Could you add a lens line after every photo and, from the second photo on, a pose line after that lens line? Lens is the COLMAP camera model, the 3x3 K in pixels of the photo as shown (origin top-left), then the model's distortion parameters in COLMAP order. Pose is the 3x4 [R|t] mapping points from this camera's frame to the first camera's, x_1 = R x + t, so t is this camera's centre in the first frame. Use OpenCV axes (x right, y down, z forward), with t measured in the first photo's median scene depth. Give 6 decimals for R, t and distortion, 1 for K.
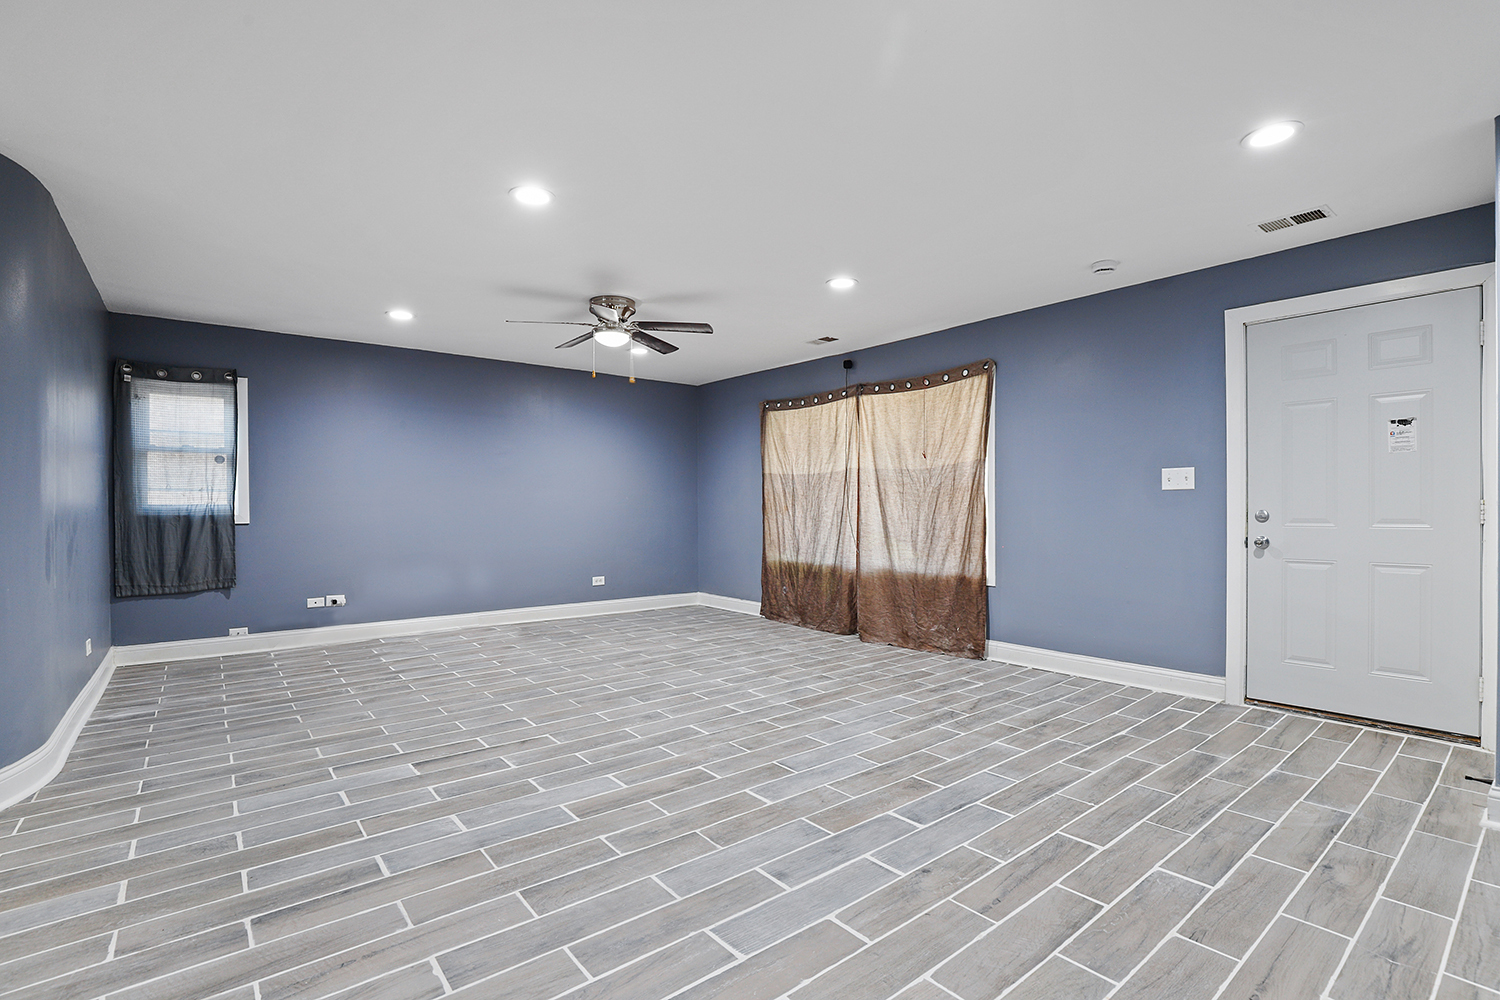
lens RADIAL K [[687.0, 0, 751.3], [0, 687.0, 507.8], [0, 0, 1]] dist [-0.005303, -0.000246]
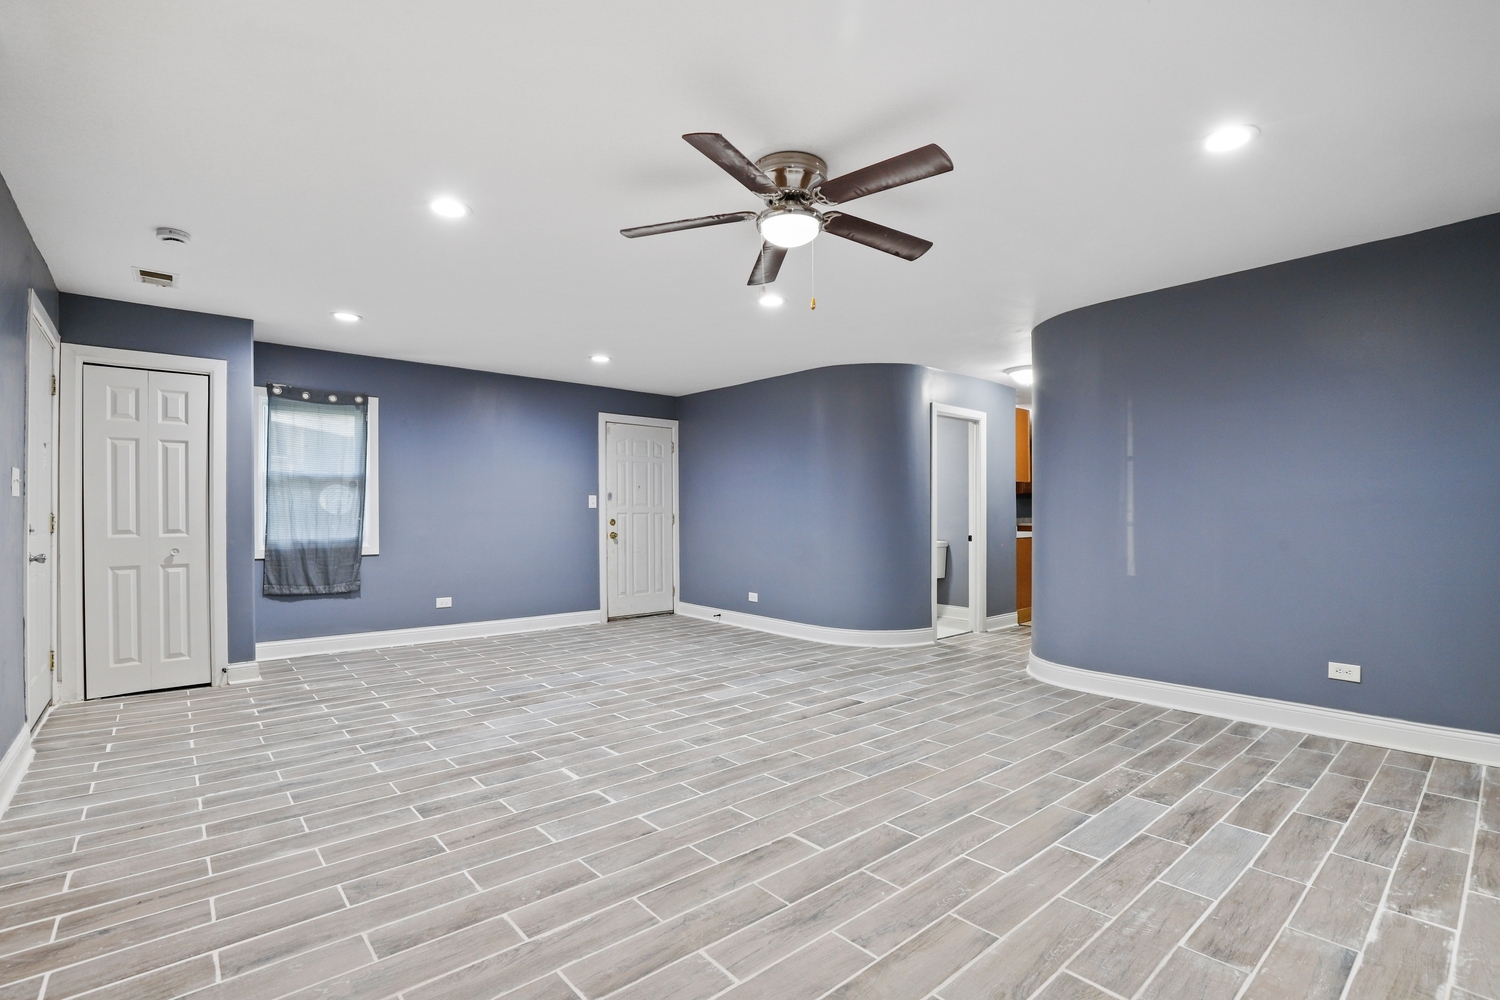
lens RADIAL K [[687.0, 0, 750.8], [0, 687.0, 510.3], [0, 0, 1]] dist [-0.005303, -0.000246]
pose [[-0.999419, 0.006217, -0.033522, -0.196321], [0.006544, 0.999932, -0.009657, -0.001420], [0.033459, -0.009871, -0.999391, 2.099443]]
